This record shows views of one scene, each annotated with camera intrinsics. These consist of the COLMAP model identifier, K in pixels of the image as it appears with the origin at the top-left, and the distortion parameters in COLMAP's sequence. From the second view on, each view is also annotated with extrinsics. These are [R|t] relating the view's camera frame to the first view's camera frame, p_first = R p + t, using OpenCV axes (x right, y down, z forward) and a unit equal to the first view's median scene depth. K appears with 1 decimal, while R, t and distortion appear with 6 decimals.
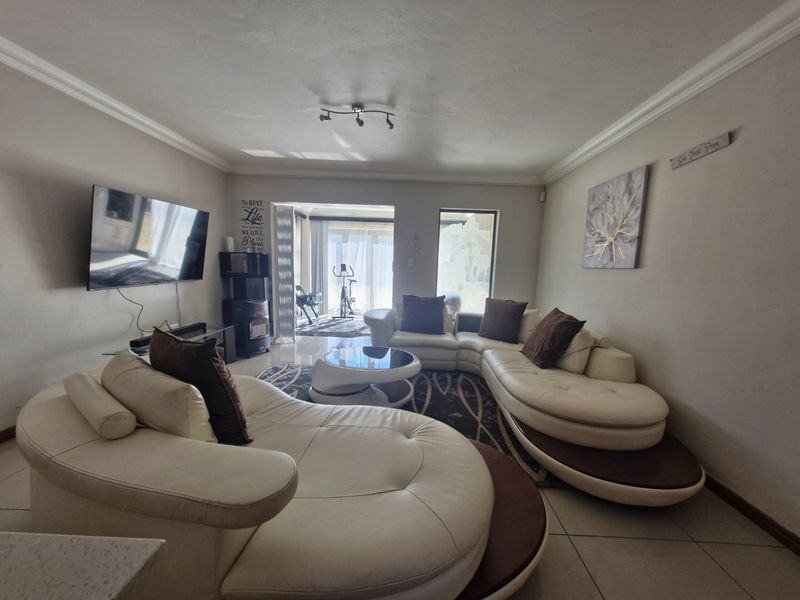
lens RADIAL K [[314.7, 0, 404.4], [0, 314.7, 303.6], [0, 0, 1]] dist [0.004323, -0.000912]
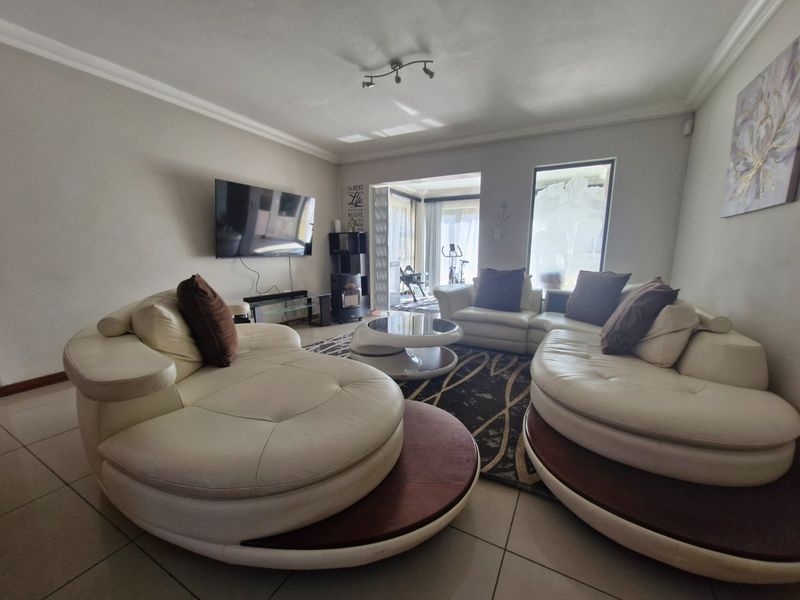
lens RADIAL K [[314.7, 0, 402.7], [0, 314.7, 300.1], [0, 0, 1]] dist [0.004323, -0.000912]
pose [[0.893311, 0.041139, -0.447551, 0.228037], [-0.030560, 0.999057, 0.030835, 0.048884], [0.448398, -0.013868, 0.893726, 0.089079]]
